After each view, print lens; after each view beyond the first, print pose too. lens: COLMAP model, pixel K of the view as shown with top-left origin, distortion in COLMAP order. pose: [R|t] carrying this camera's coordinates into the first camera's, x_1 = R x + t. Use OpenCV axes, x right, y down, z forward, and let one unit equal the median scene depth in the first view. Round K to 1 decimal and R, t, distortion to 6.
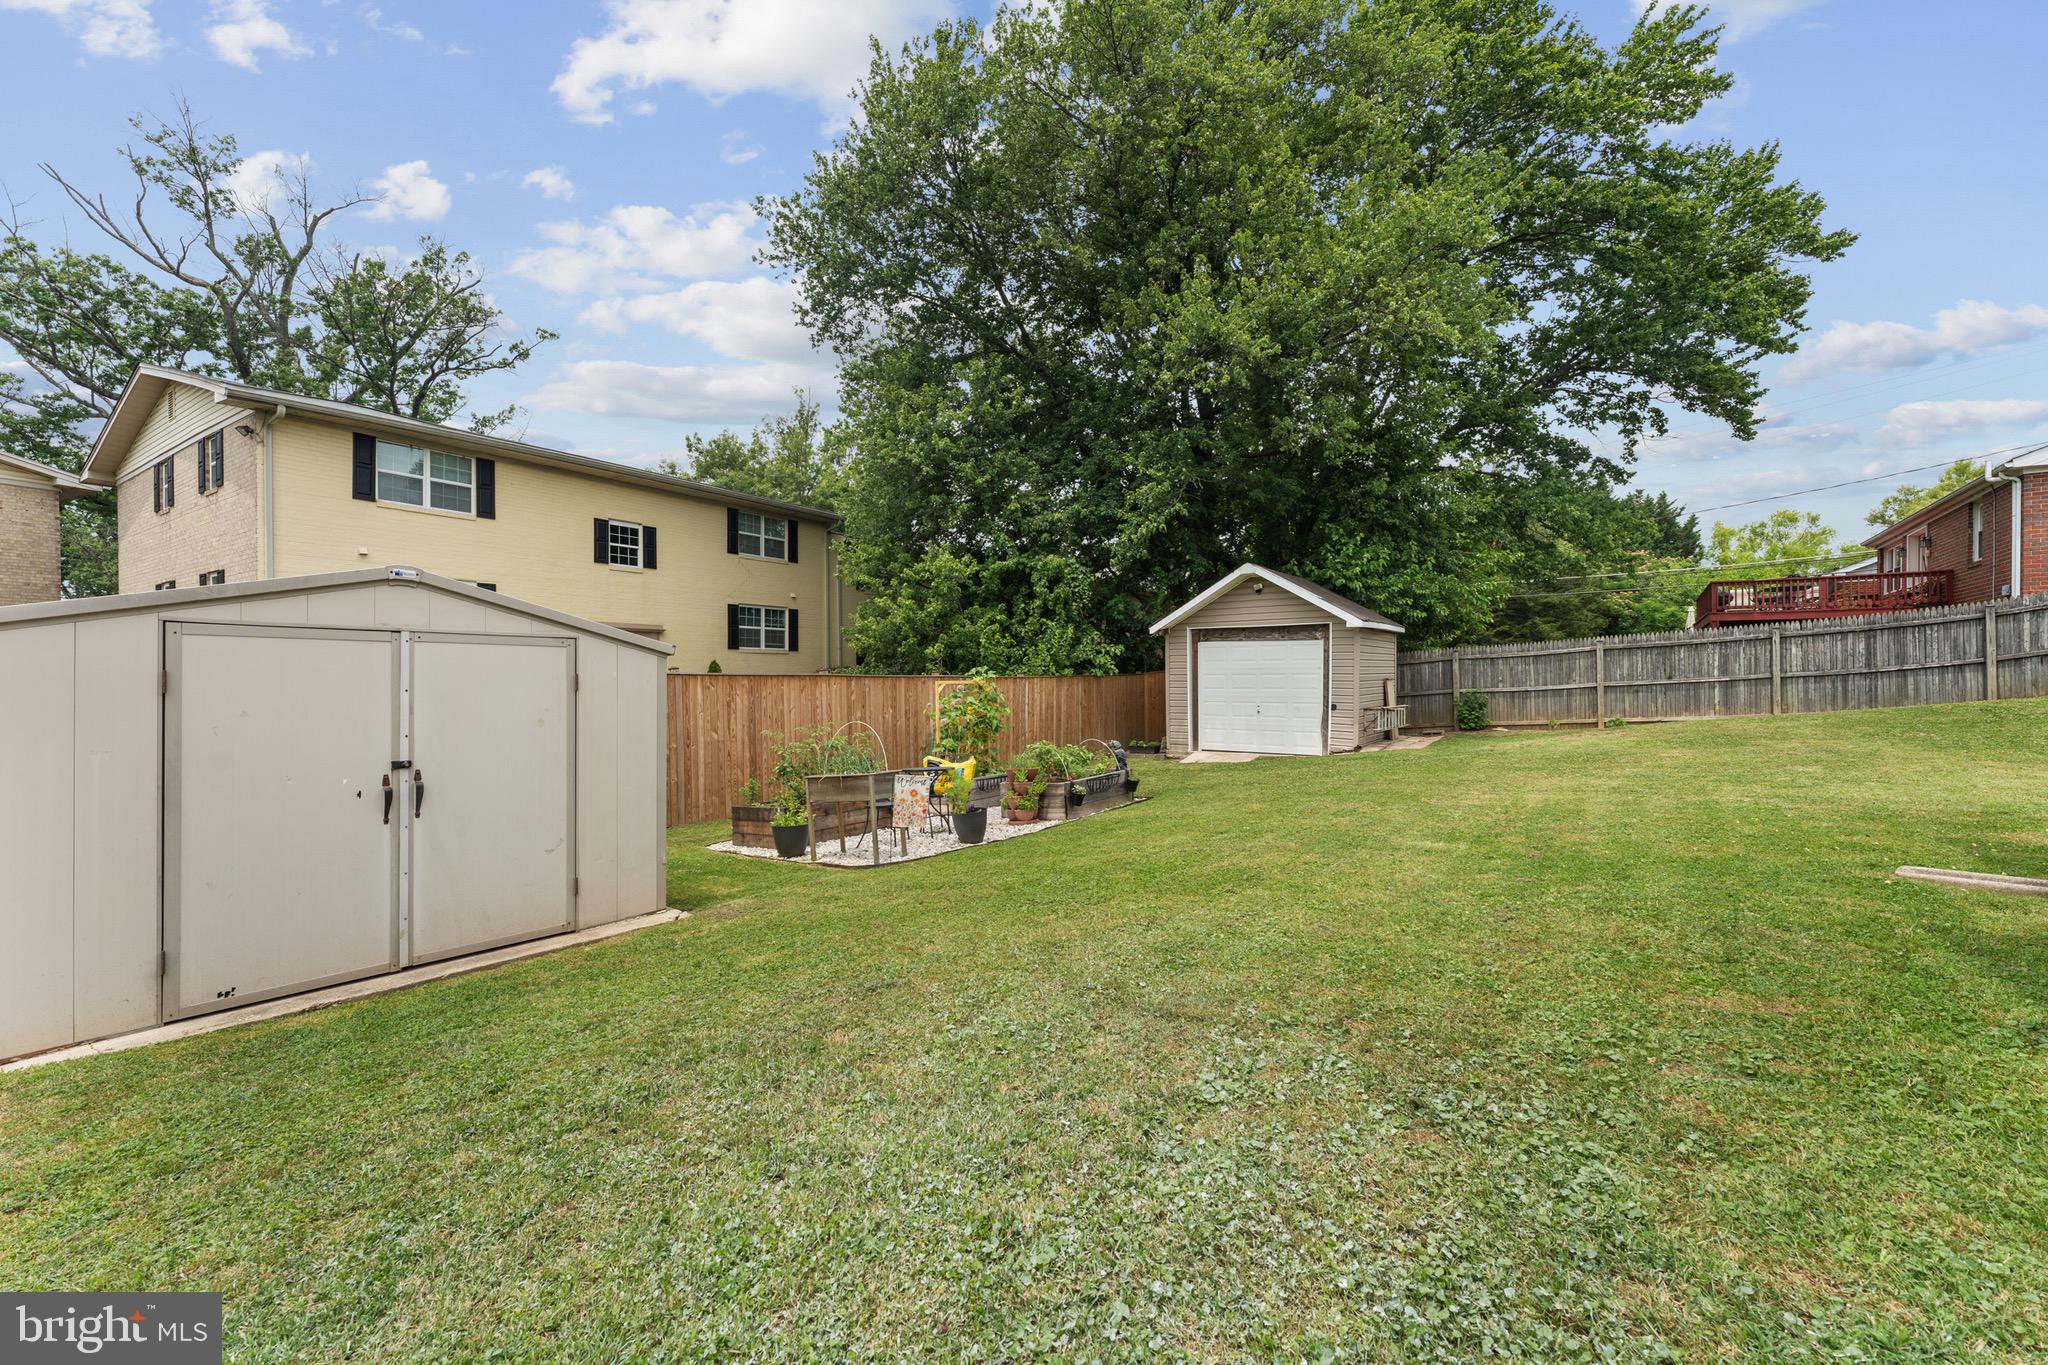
lens RADIAL K [[821.0, 0, 1016.6], [0, 821.0, 681.1], [0, 0, 1]] dist [0.000268, -0.000285]
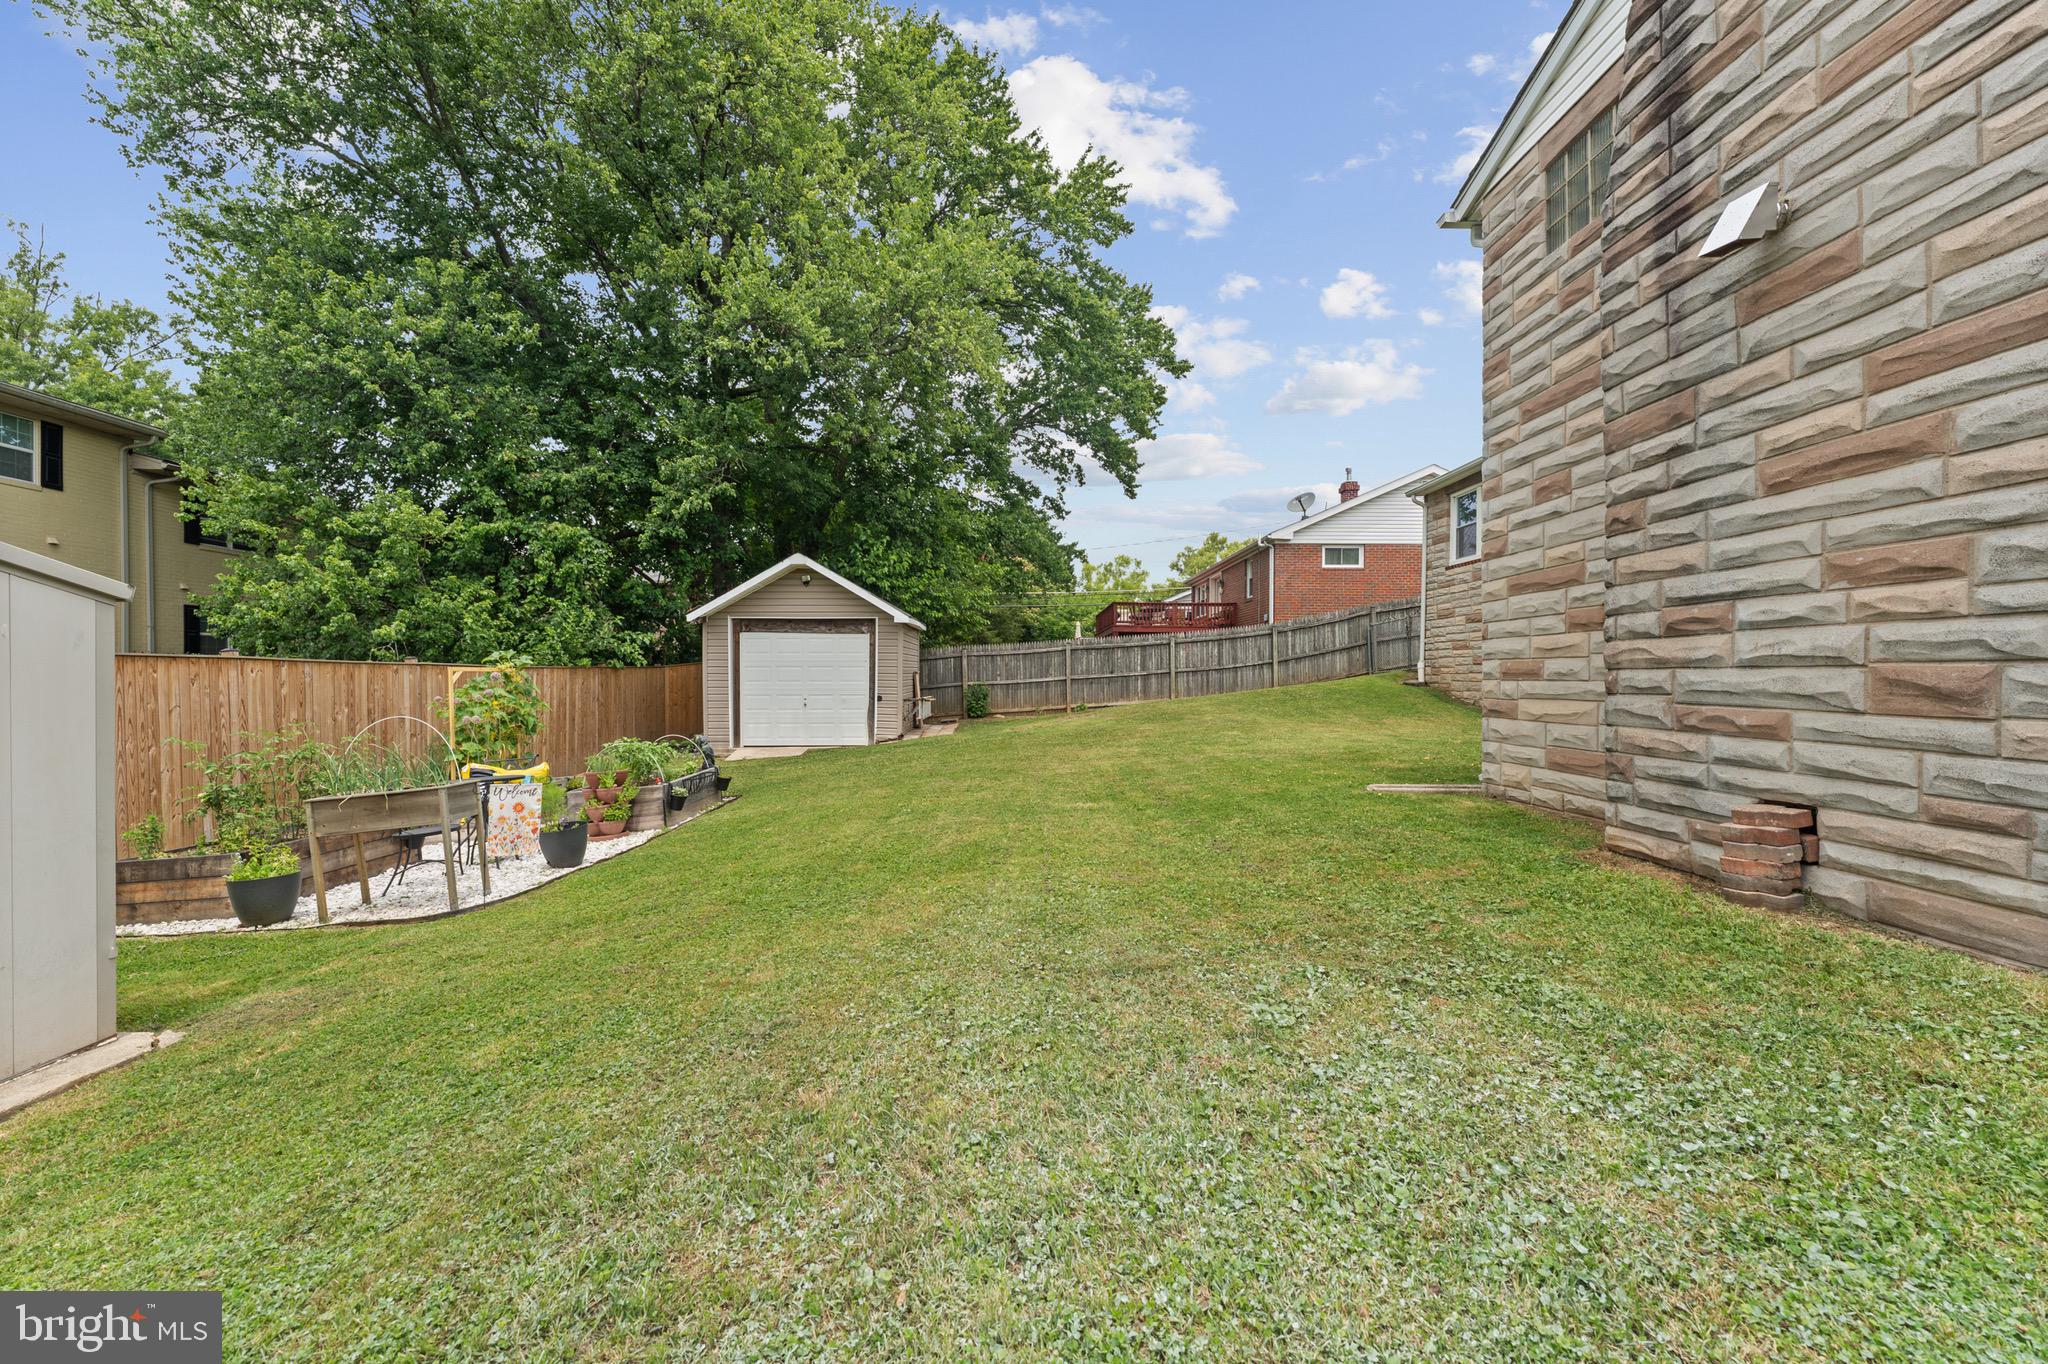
lens RADIAL K [[821.0, 0, 1025.3], [0, 821.0, 679.7], [0, 0, 1]] dist [0.000268, -0.000285]
pose [[0.793645, 0.000369, 0.608382, -0.093066], [0.000933, 0.999998, -0.001824, 0.009078], [-0.608381, 0.002015, 0.793643, 0.049432]]
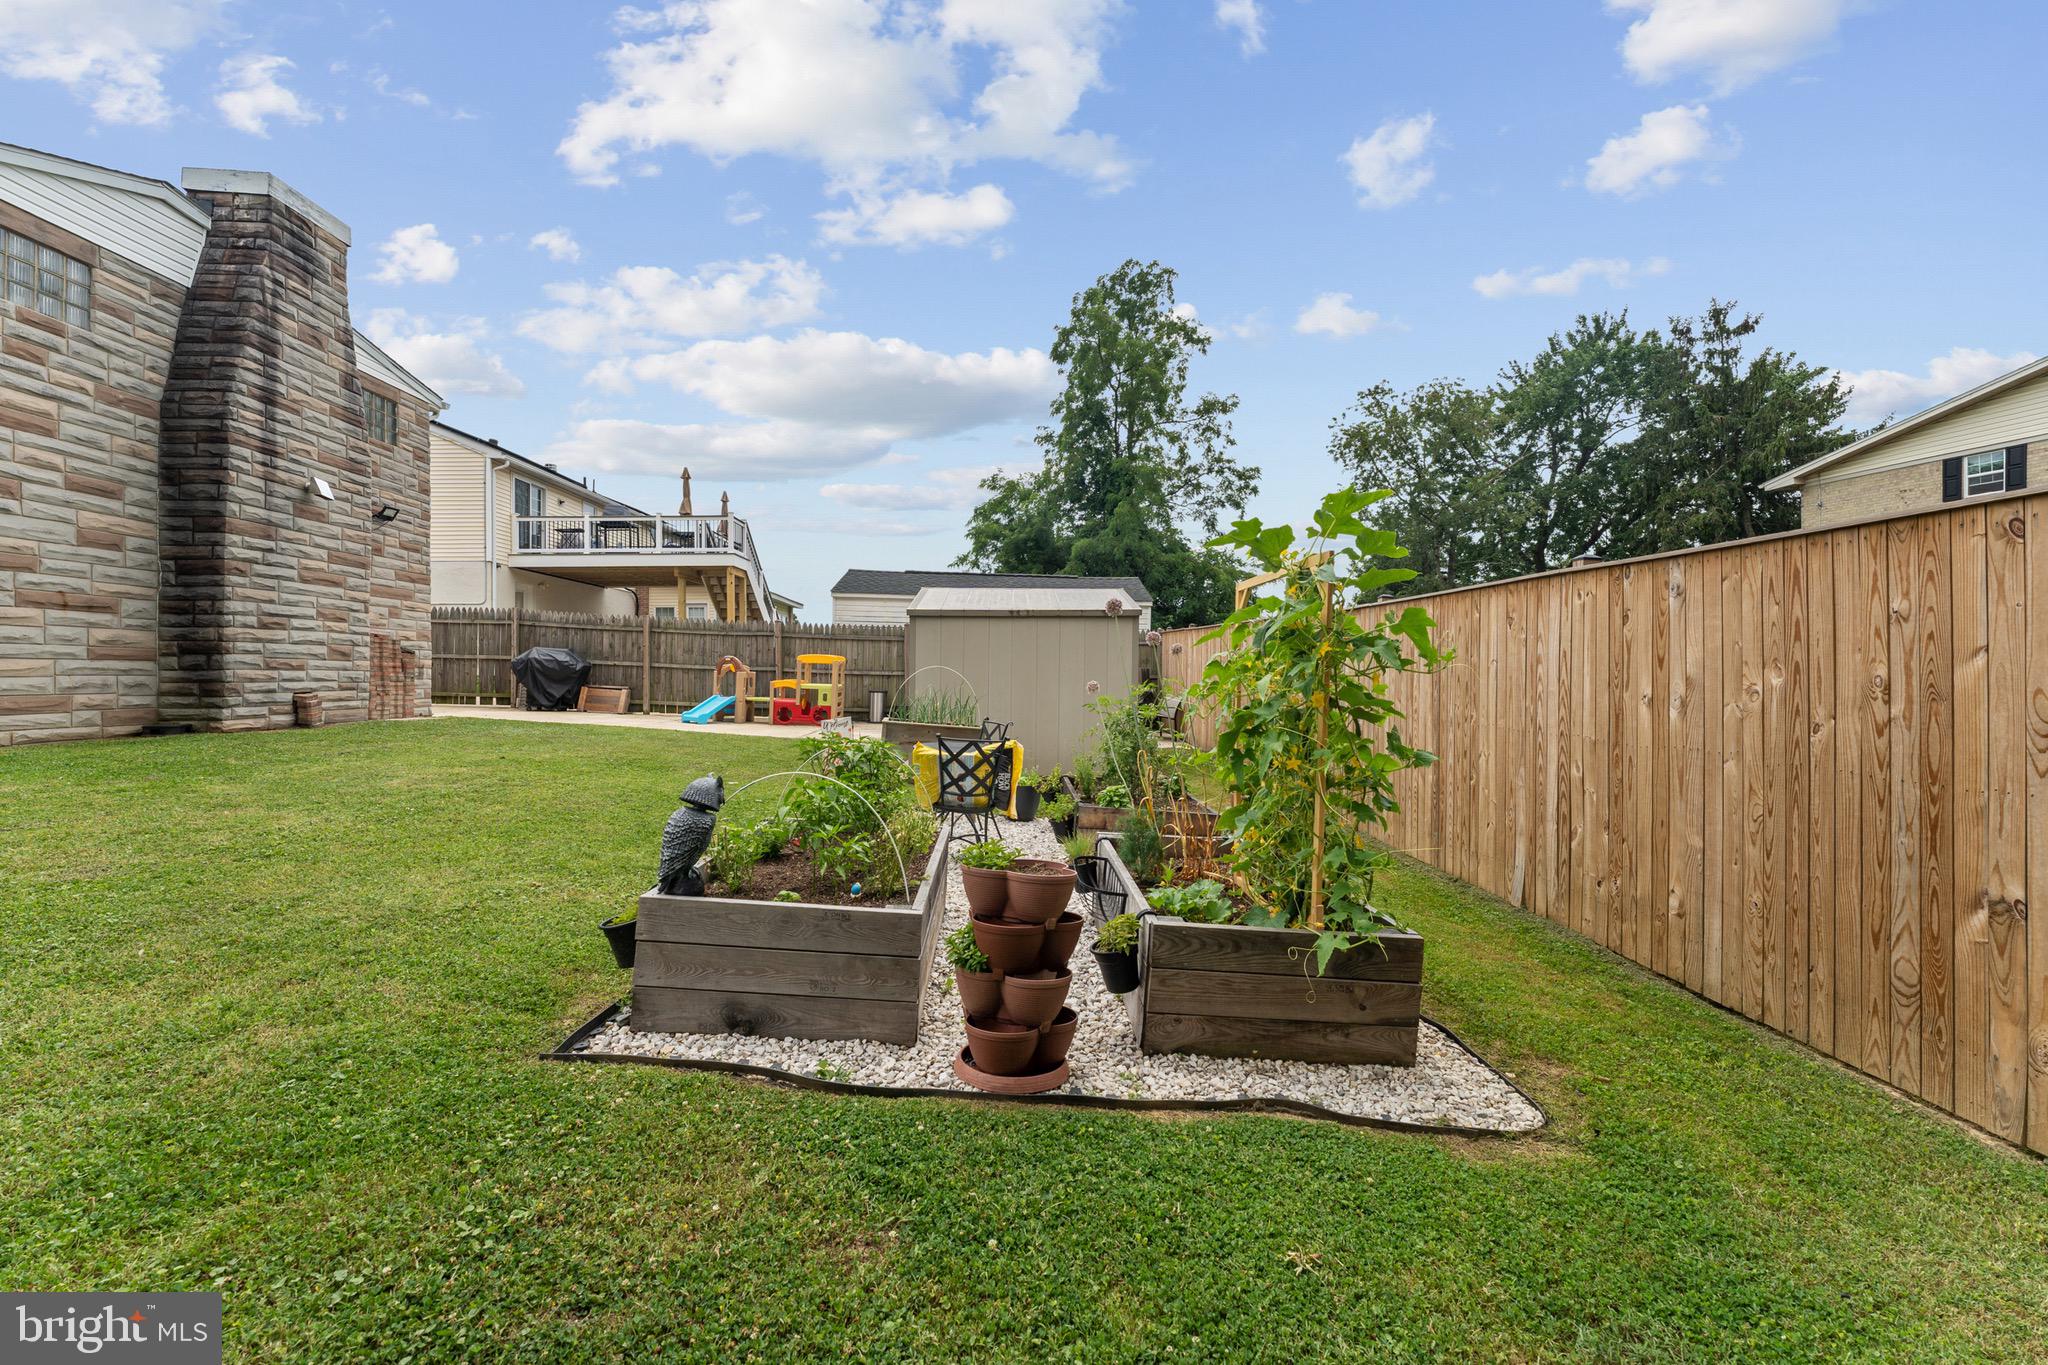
lens RADIAL K [[821.0, 0, 1024.4], [0, 821.0, 672.2], [0, 0, 1]] dist [0.000268, -0.000285]
pose [[-0.783893, 0.007565, -0.620850, 0.132256], [0.005624, 0.999971, 0.005083, 0.024618], [0.620871, 0.000493, -0.783913, 0.830952]]
